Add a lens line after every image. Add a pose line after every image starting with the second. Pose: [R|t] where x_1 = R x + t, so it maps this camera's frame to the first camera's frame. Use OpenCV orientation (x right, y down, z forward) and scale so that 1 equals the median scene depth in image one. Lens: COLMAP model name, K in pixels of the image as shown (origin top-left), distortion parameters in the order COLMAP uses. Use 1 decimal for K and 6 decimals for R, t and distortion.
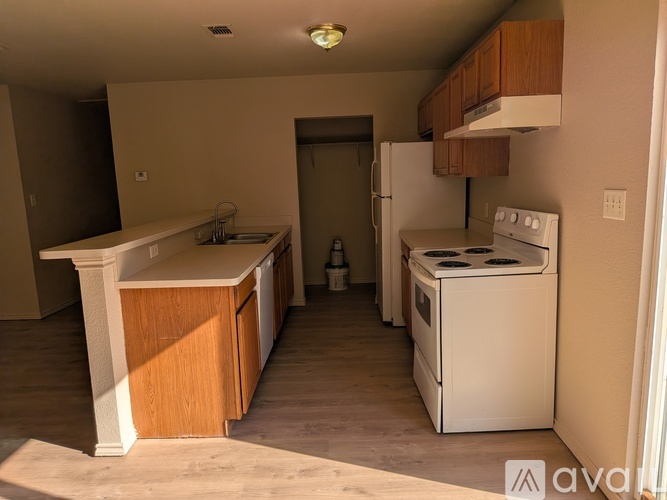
lens RADIAL K [[476.6, 0, 333.8], [0, 476.6, 251.2], [0, 0, 1]] dist [-0.017439, -0.016810]
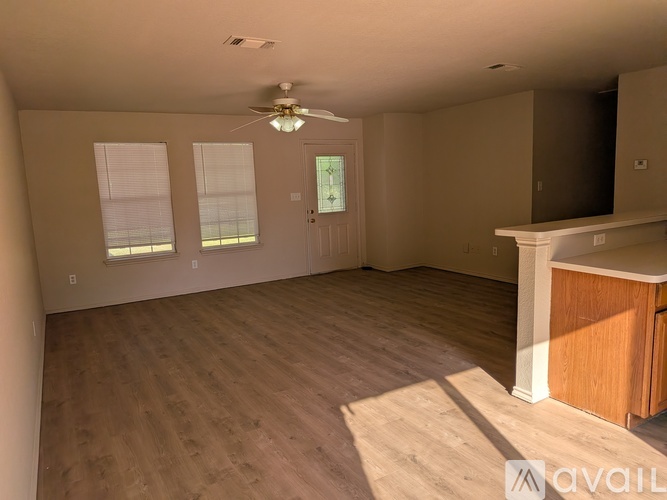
lens RADIAL K [[476.6, 0, 334.2], [0, 476.6, 250.1], [0, 0, 1]] dist [-0.017439, -0.016810]
pose [[0.503146, 0.135575, -0.853501, 0.274847], [-0.105401, 0.989872, 0.095102, -0.018405], [0.857750, 0.042109, 0.512340, -0.072721]]
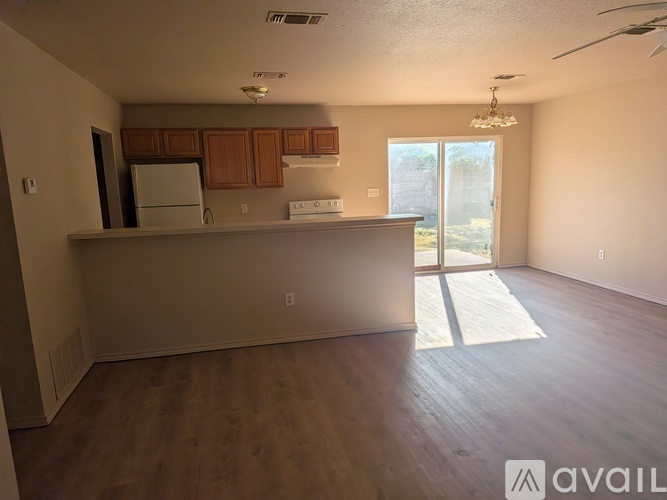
lens RADIAL K [[476.6, 0, 333.8], [0, 476.6, 251.3], [0, 0, 1]] dist [-0.017439, -0.016810]
pose [[-0.202130, -0.118645, 0.972146, -2.074299], [0.186727, 0.969757, 0.157178, -0.186633], [-0.961393, 0.213297, -0.173862, 1.488127]]
